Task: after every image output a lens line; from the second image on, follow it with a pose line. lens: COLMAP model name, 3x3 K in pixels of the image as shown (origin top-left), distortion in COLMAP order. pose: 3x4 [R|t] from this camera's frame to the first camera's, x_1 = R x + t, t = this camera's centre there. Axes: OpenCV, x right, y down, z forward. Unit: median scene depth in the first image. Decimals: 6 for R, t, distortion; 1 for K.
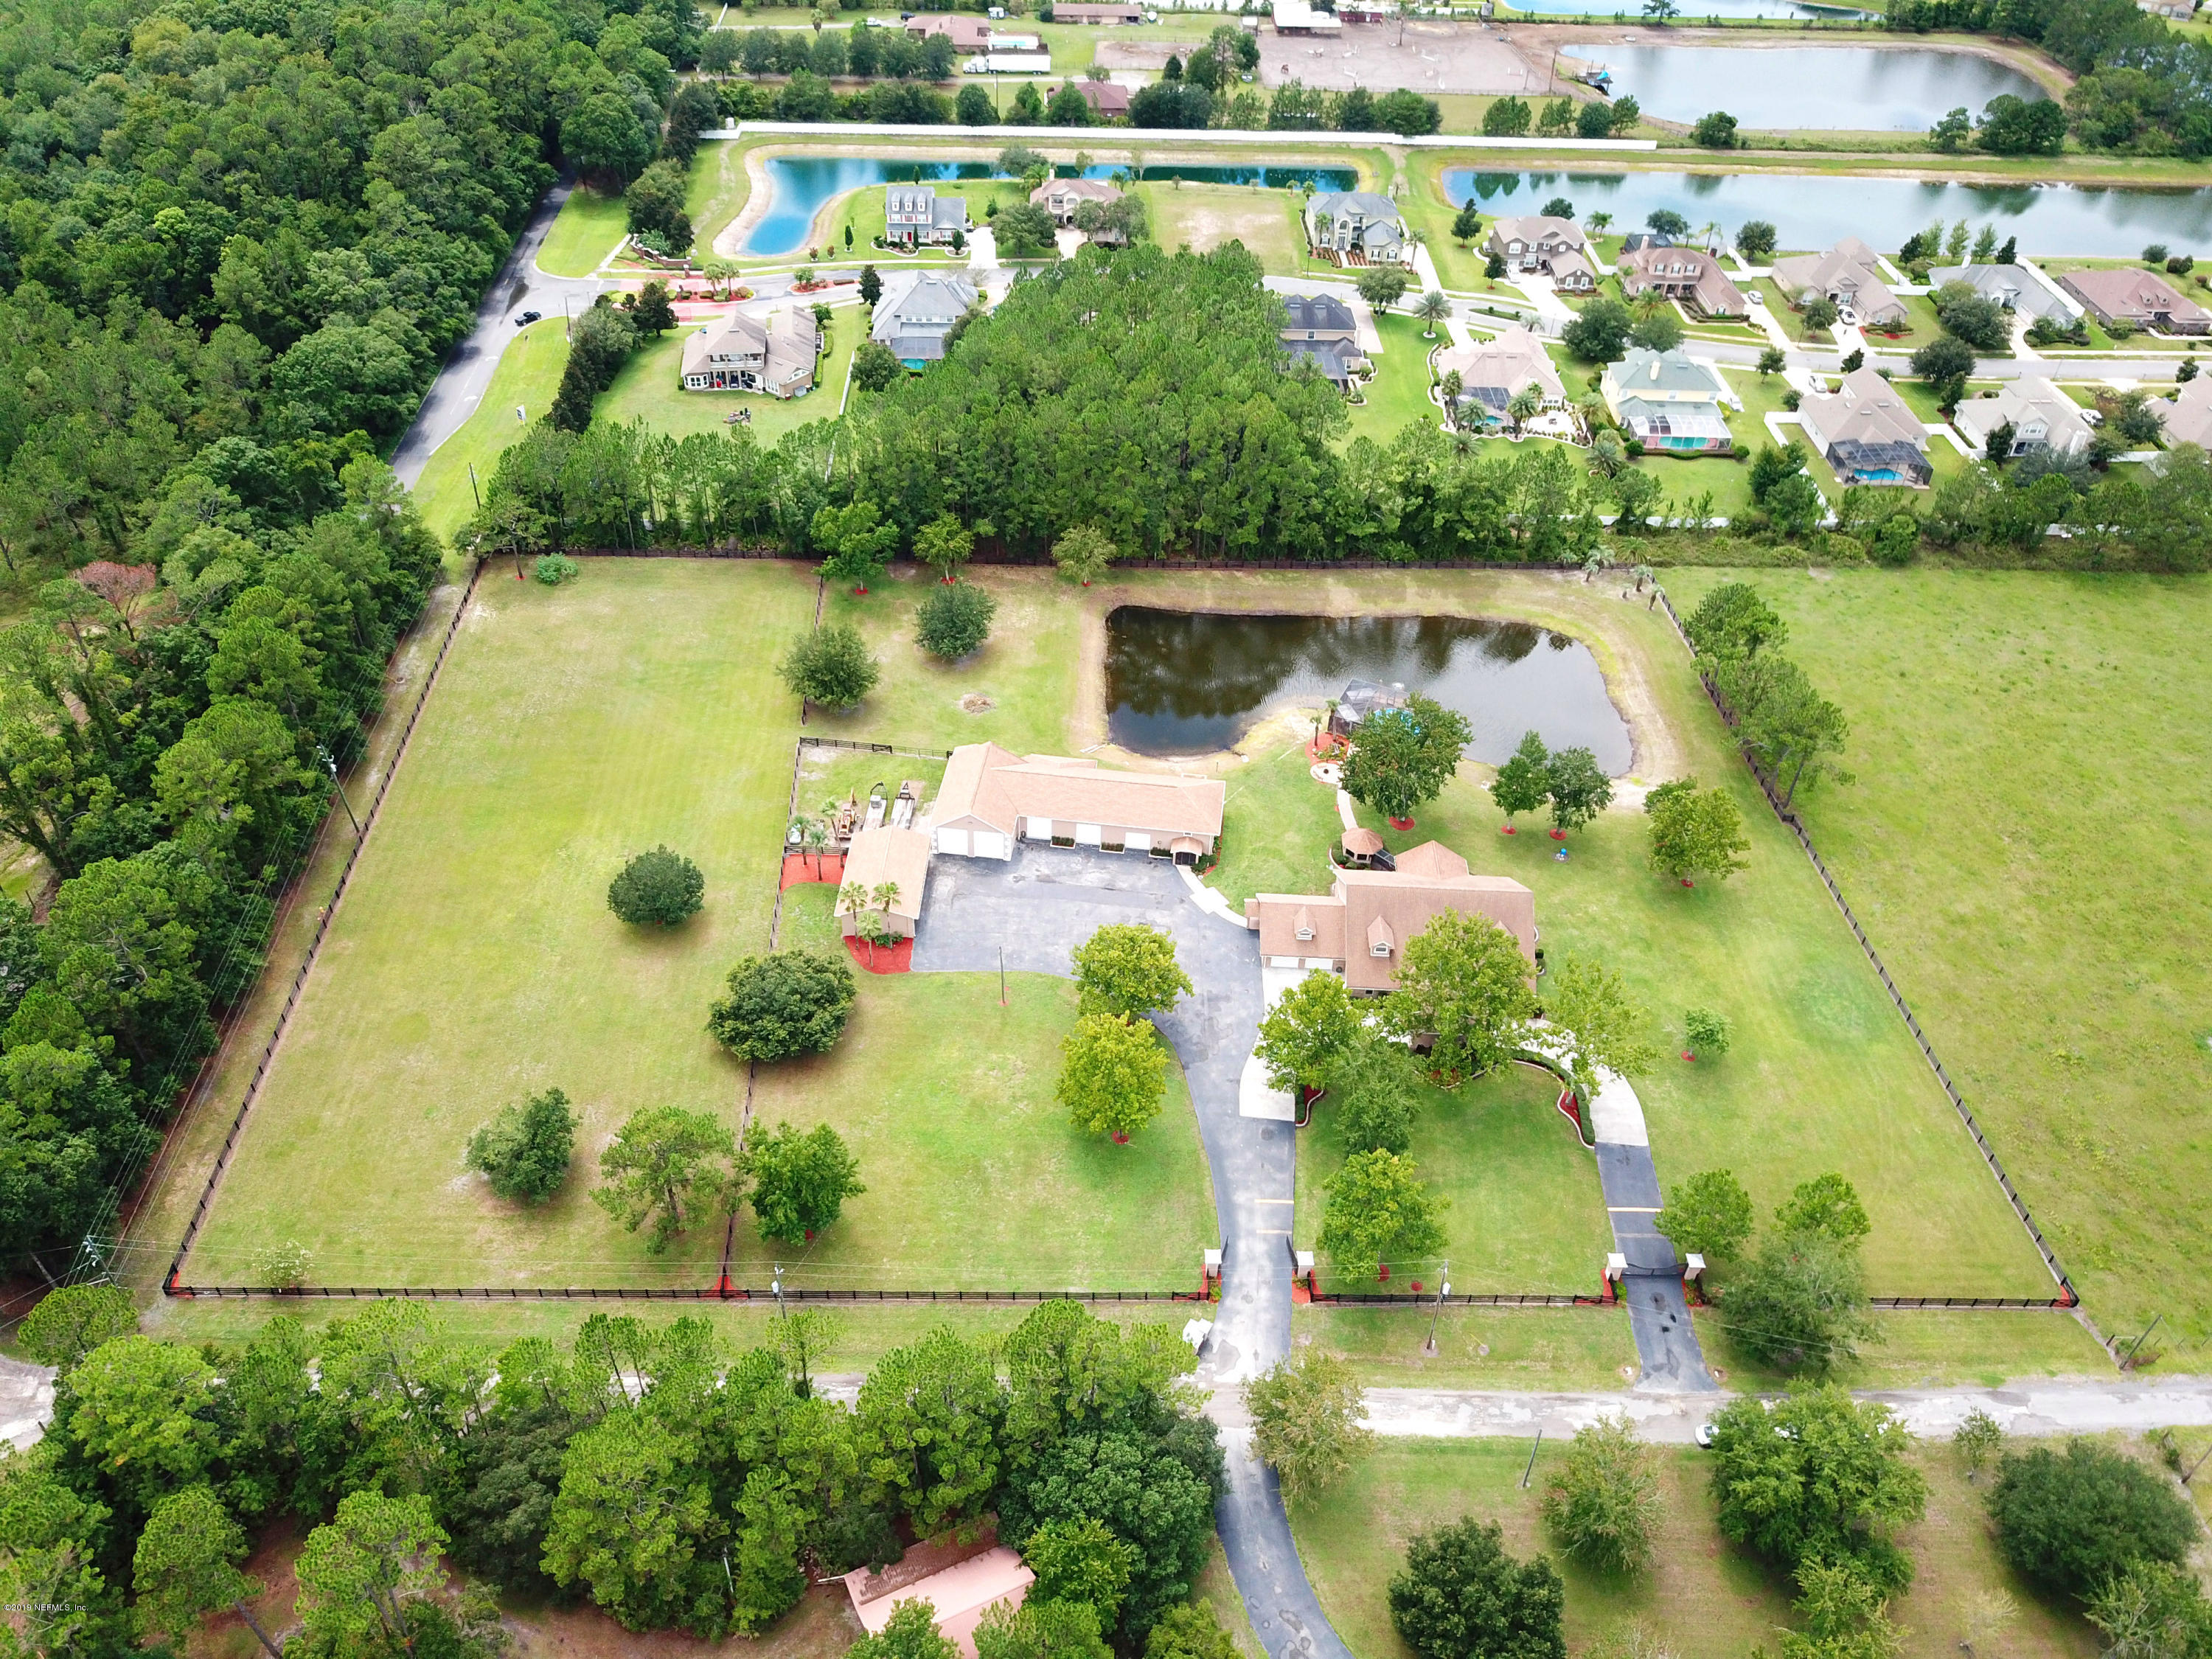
lens RADIAL K [[1676.0, 0, 1102.6], [0, 1676.0, 827.3], [0, 0, 1]] dist [0.053185, -0.101564]
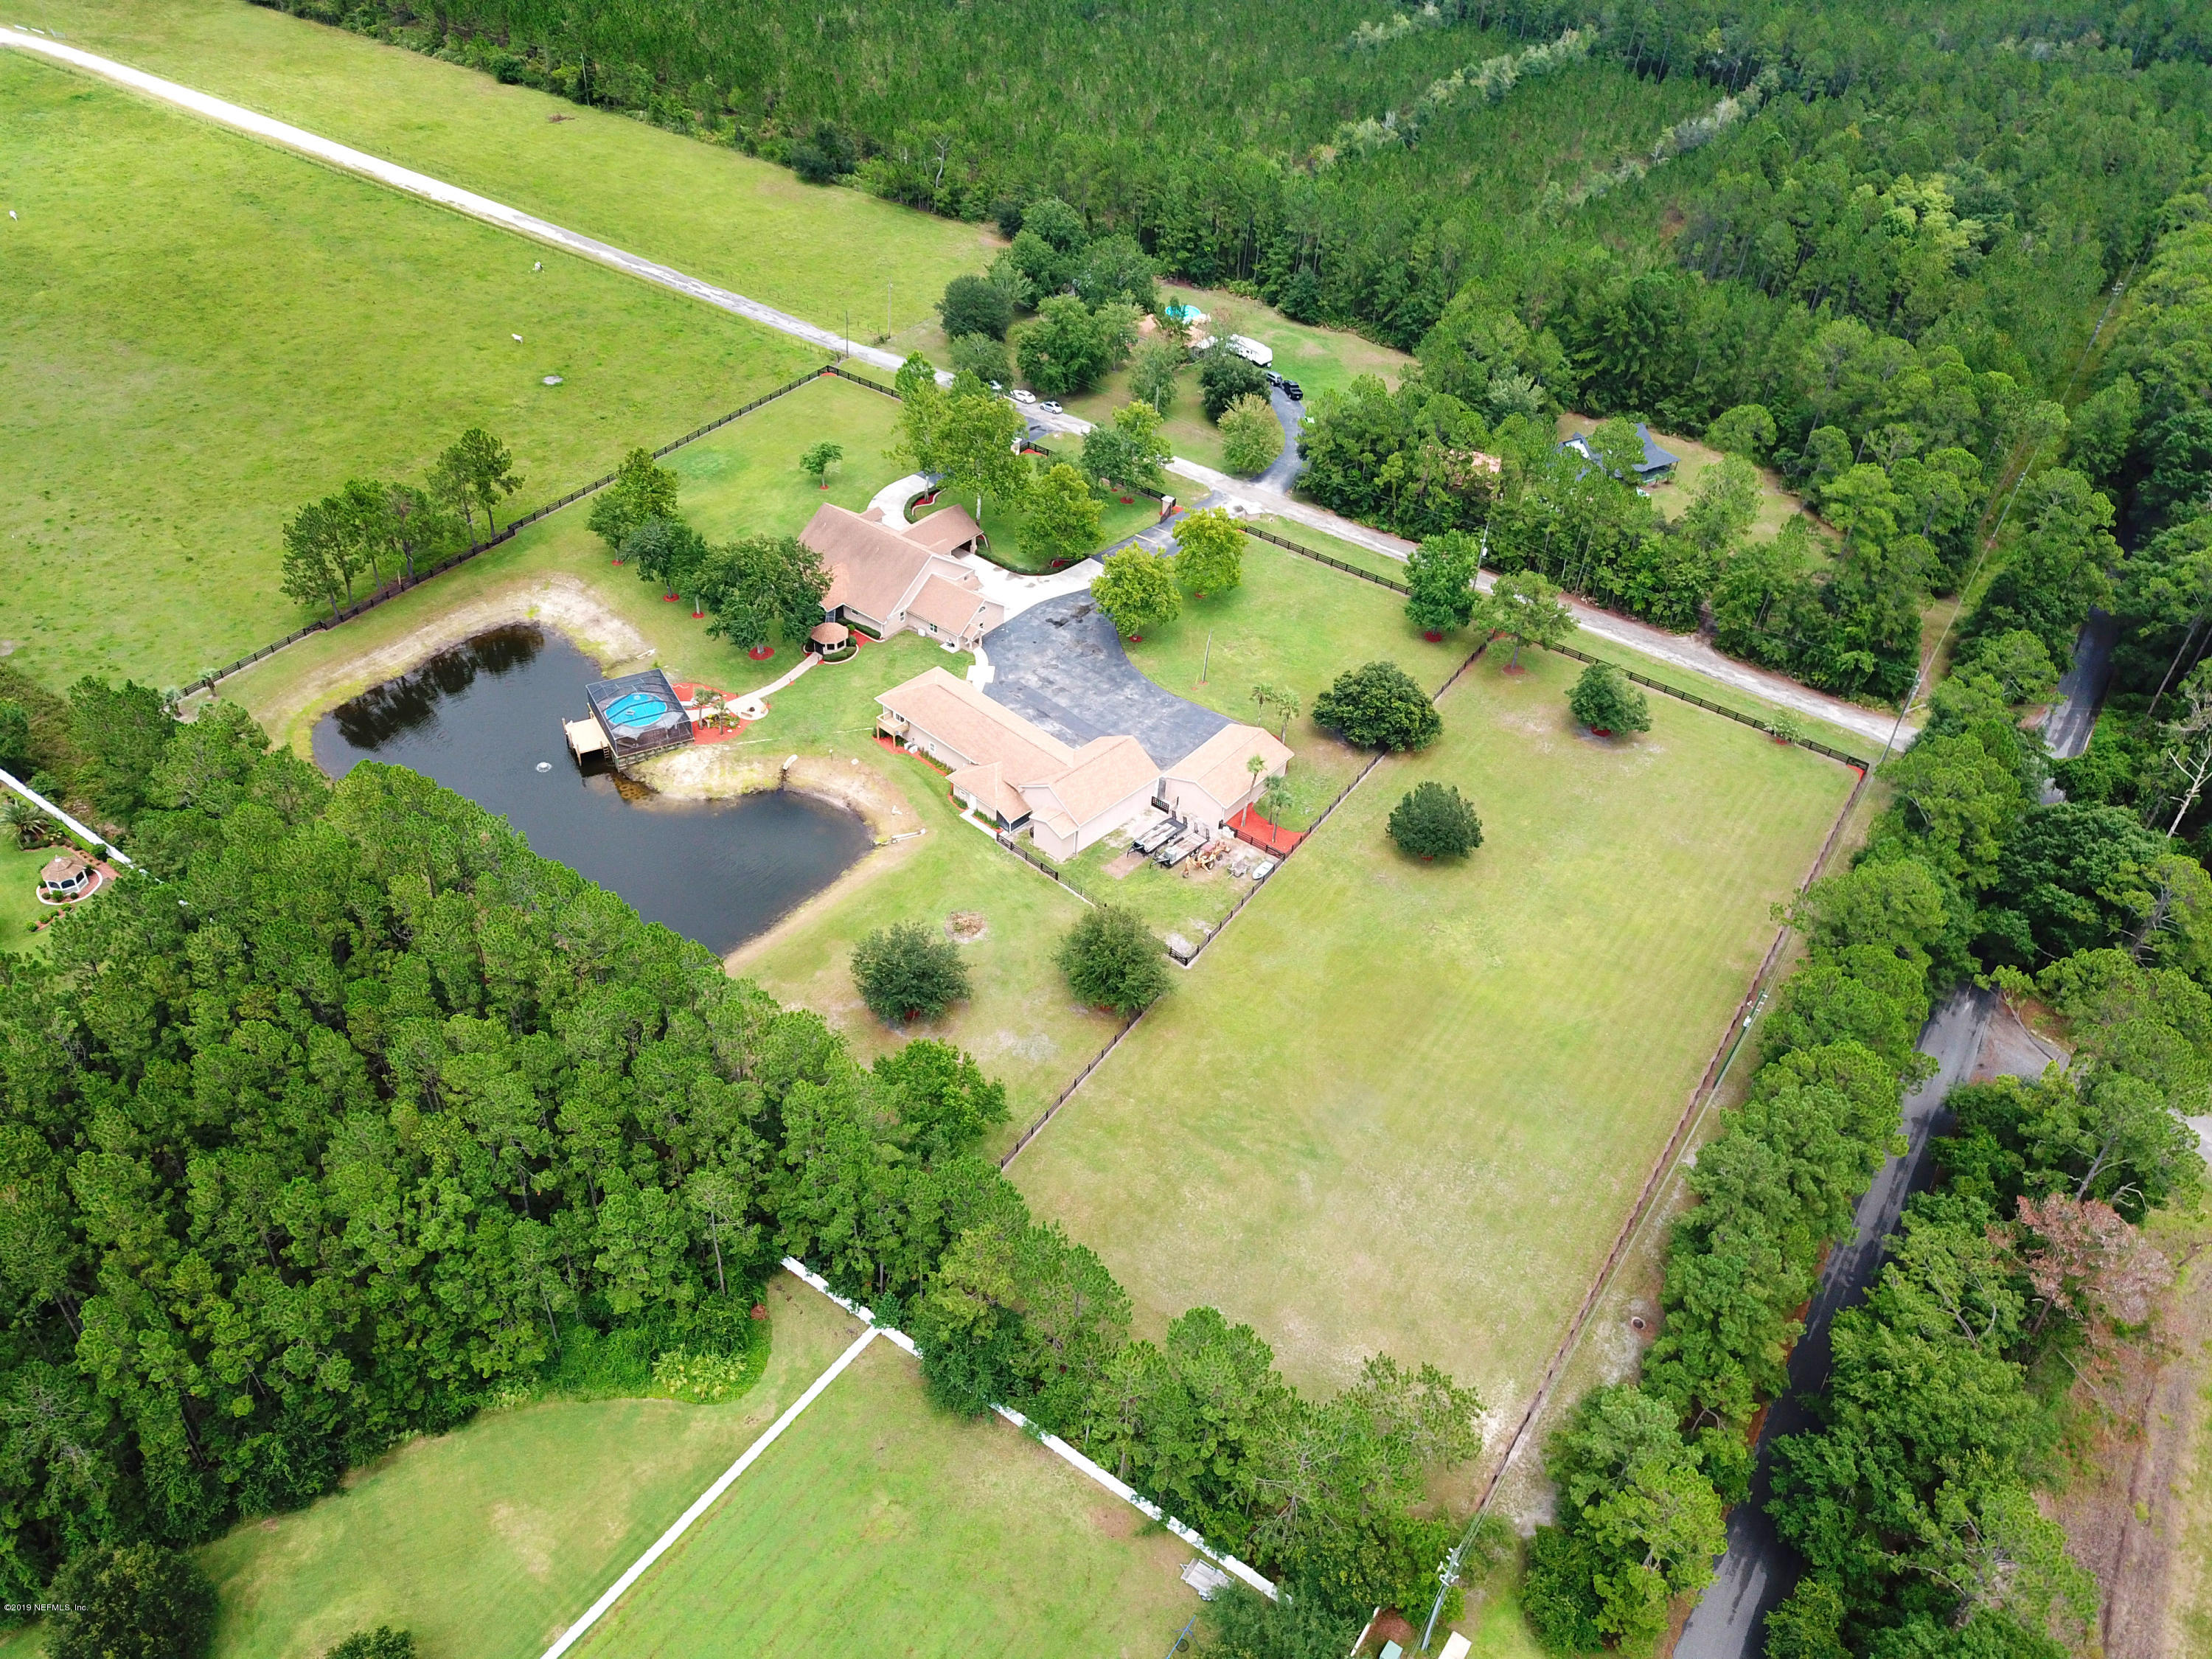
lens RADIAL K [[1685.7, 0, 1110.5], [0, 1685.7, 830.8], [0, 0, 1]] dist [-0.006177, 0.002371]
pose [[-0.804215, -0.419706, 0.420815, -0.438582], [0.330451, 0.272752, 0.903553, -0.767375], [-0.494005, 0.865709, -0.080659, 0.972396]]
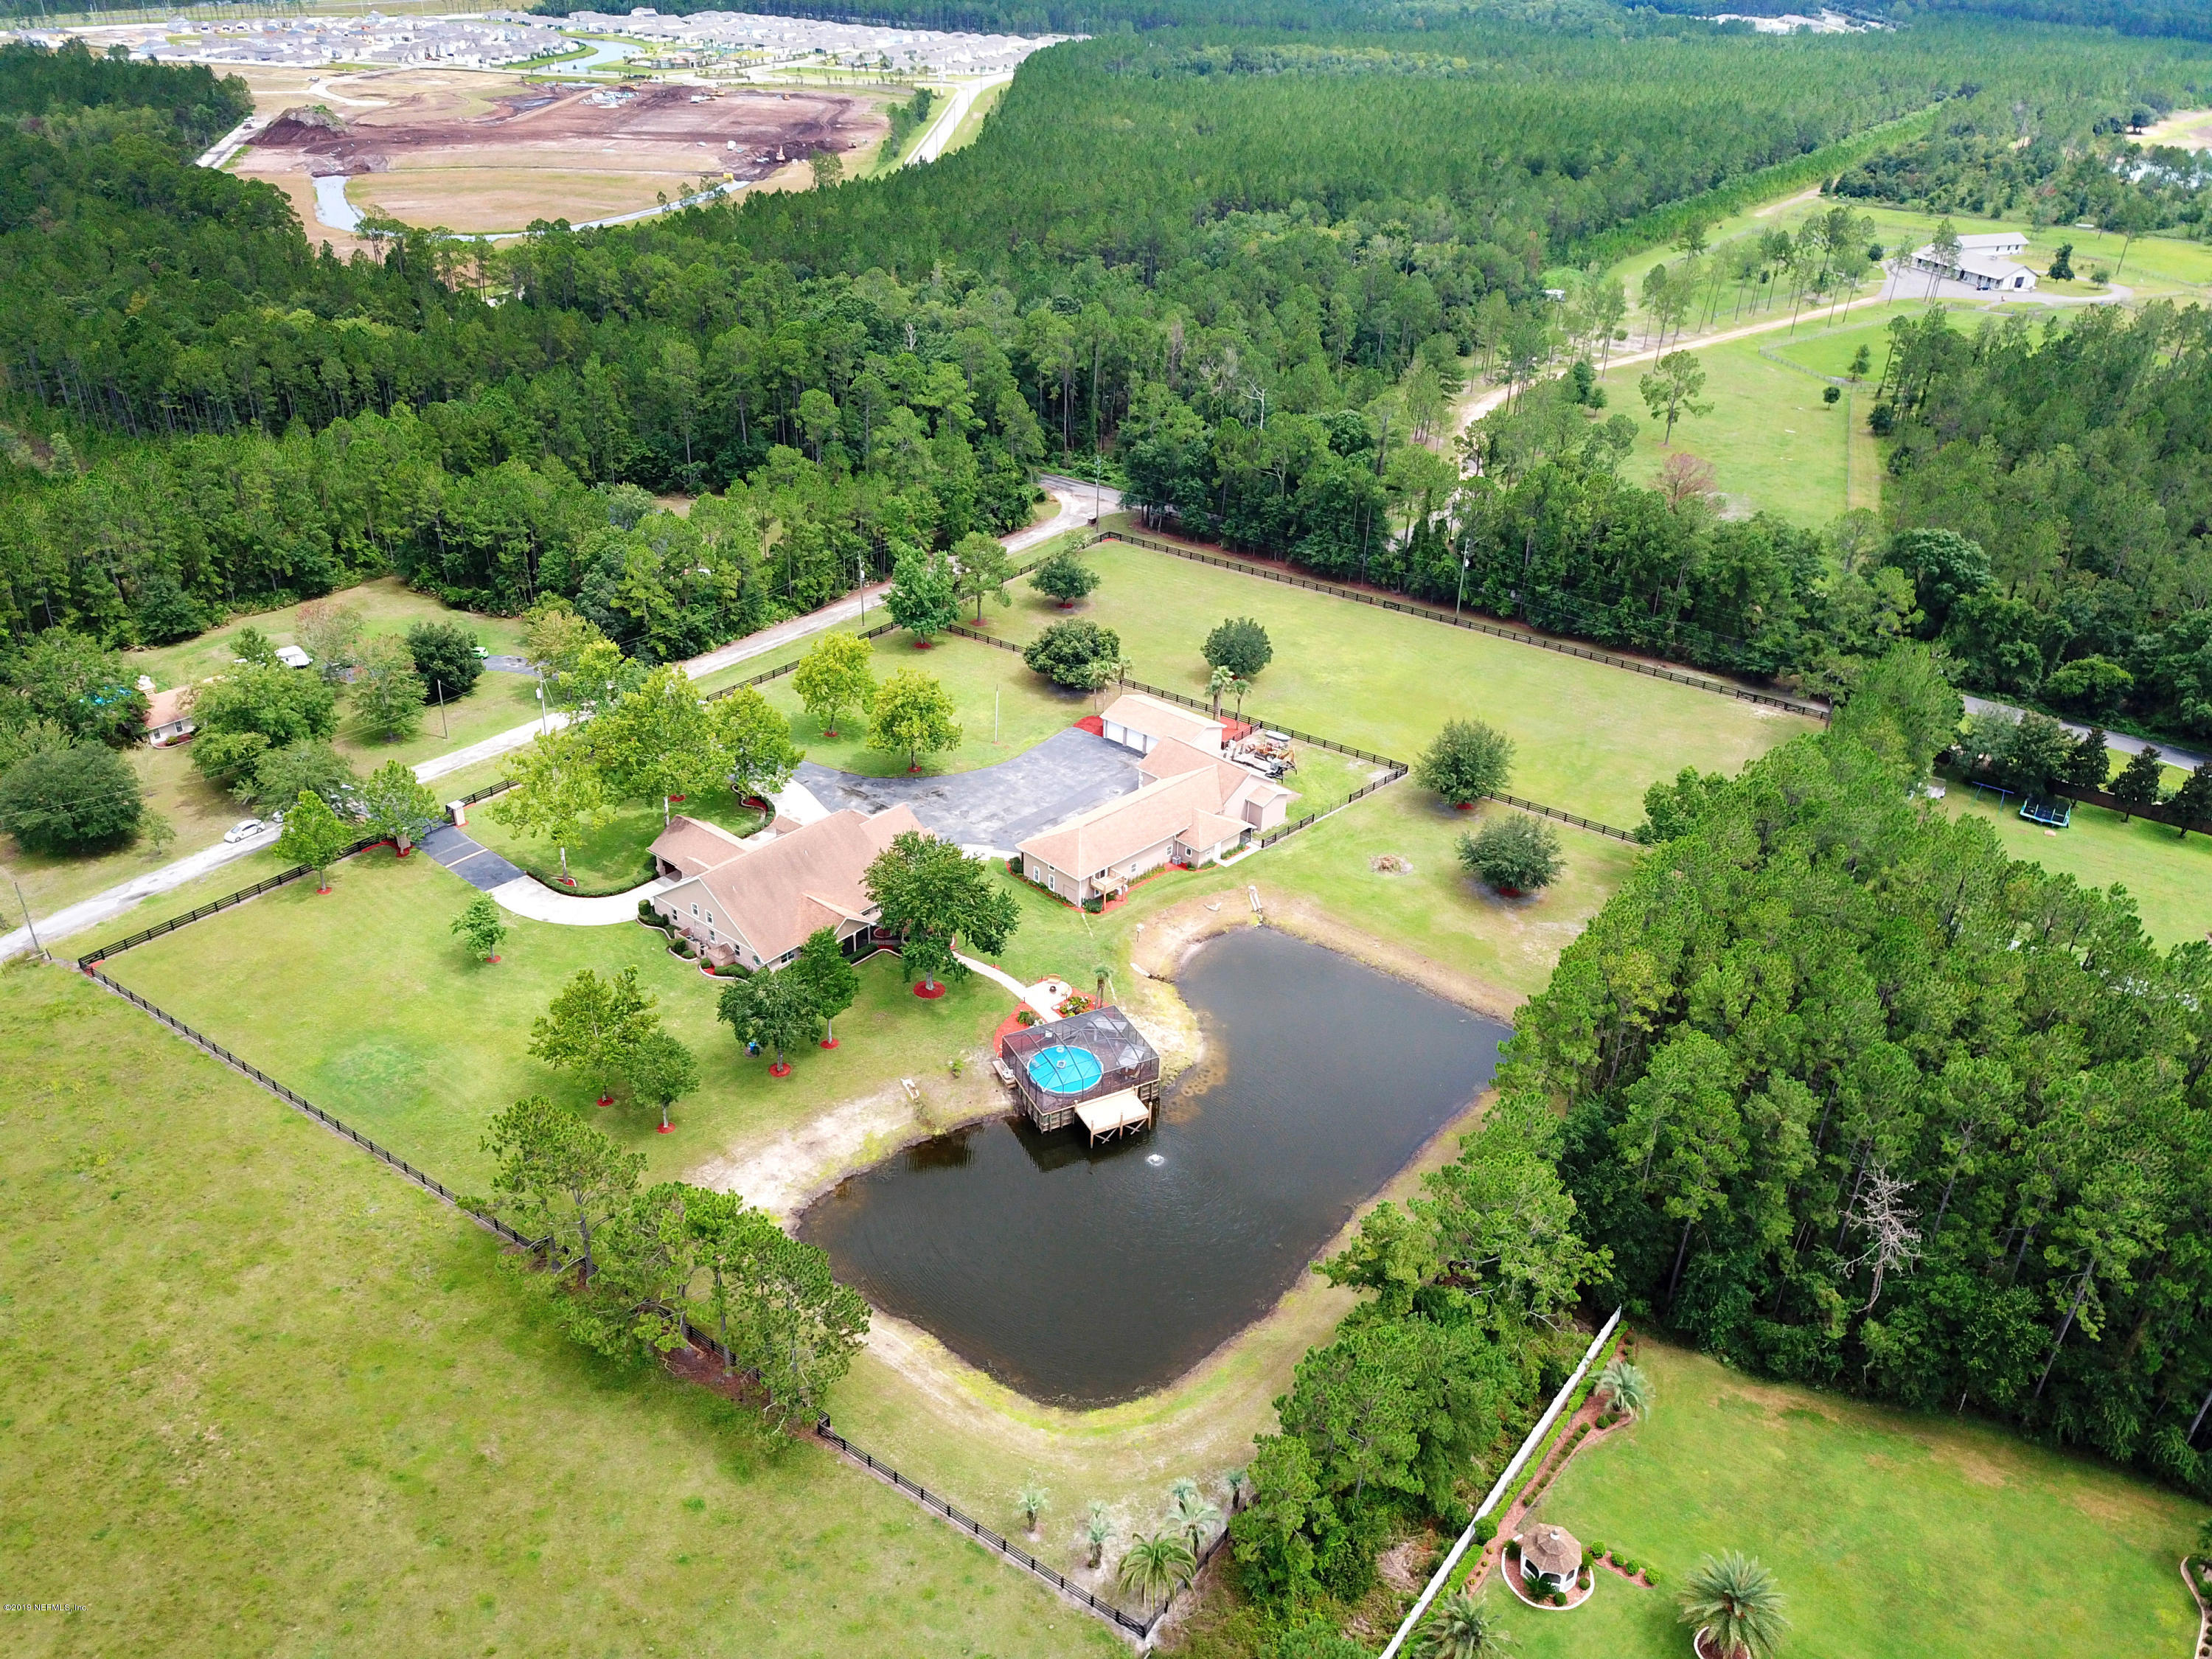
lens RADIAL K [[1712.3, 0, 1062.1], [0, 1712.3, 827.1], [0, 0, 1]] dist [-0.000060, 0.001942]
pose [[-0.623018, 0.346660, -0.701195, 0.633318], [-0.531396, 0.470234, 0.704626, -0.606280], [0.573992, 0.811608, -0.108750, 0.965214]]
